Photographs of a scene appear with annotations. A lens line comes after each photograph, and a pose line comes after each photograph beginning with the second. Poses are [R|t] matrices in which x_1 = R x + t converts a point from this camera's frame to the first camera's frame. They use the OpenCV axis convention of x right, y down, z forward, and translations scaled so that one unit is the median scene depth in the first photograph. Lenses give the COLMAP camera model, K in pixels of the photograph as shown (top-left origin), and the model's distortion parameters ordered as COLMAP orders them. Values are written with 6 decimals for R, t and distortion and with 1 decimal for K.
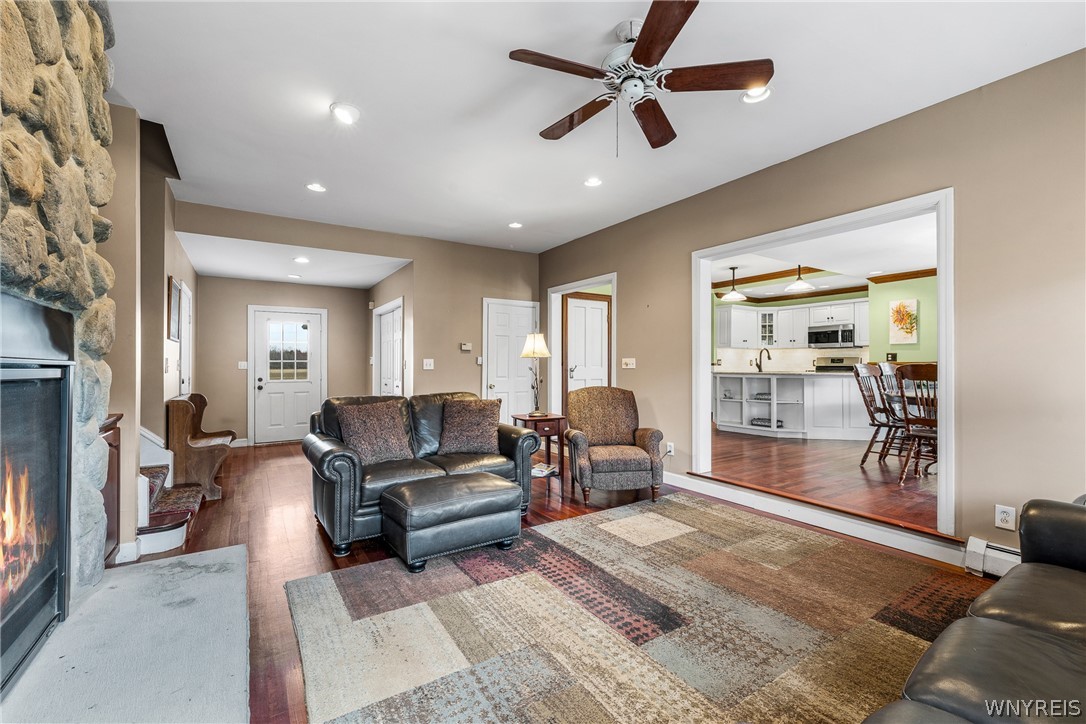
lens RADIAL K [[458.6, 0, 538.4], [0, 458.6, 359.7], [0, 0, 1]] dist [-0.003891, -0.000068]
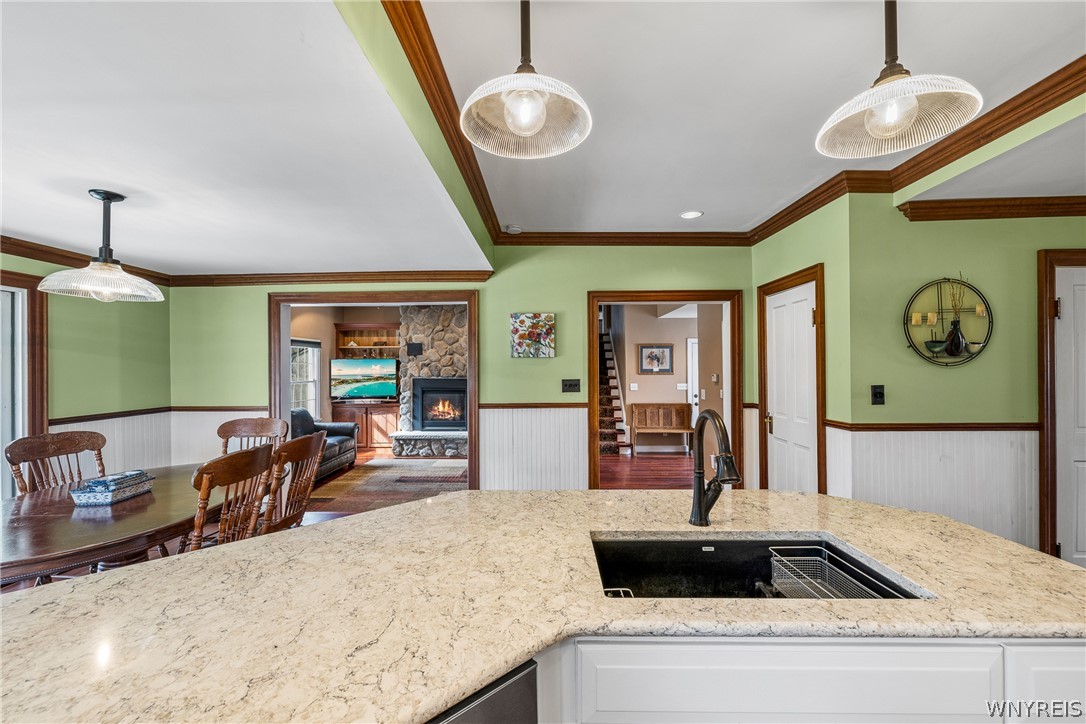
lens RADIAL K [[458.6, 0, 539.2], [0, 458.6, 365.1], [0, 0, 1]] dist [-0.003891, -0.000068]
pose [[-0.555035, 0.001396, -0.831826, 1.727121], [0.015028, 0.999852, -0.008349, -0.108721], [0.831691, -0.017135, -0.554974, 2.615581]]
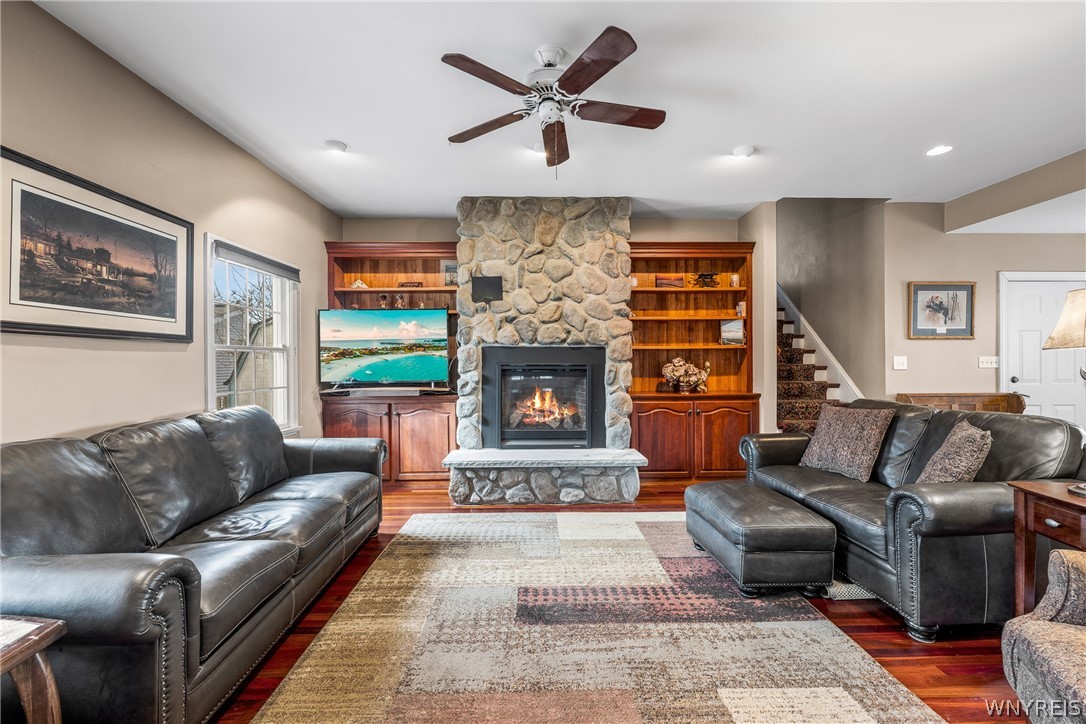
lens RADIAL K [[458.6, 0, 543.6], [0, 458.6, 363.3], [0, 0, 1]] dist [-0.003891, -0.000068]
pose [[-0.519659, 0.010807, -0.854306, 0.878541], [0.015400, 0.999876, 0.003281, -0.001485], [0.854235, -0.011451, -0.519761, 1.200989]]
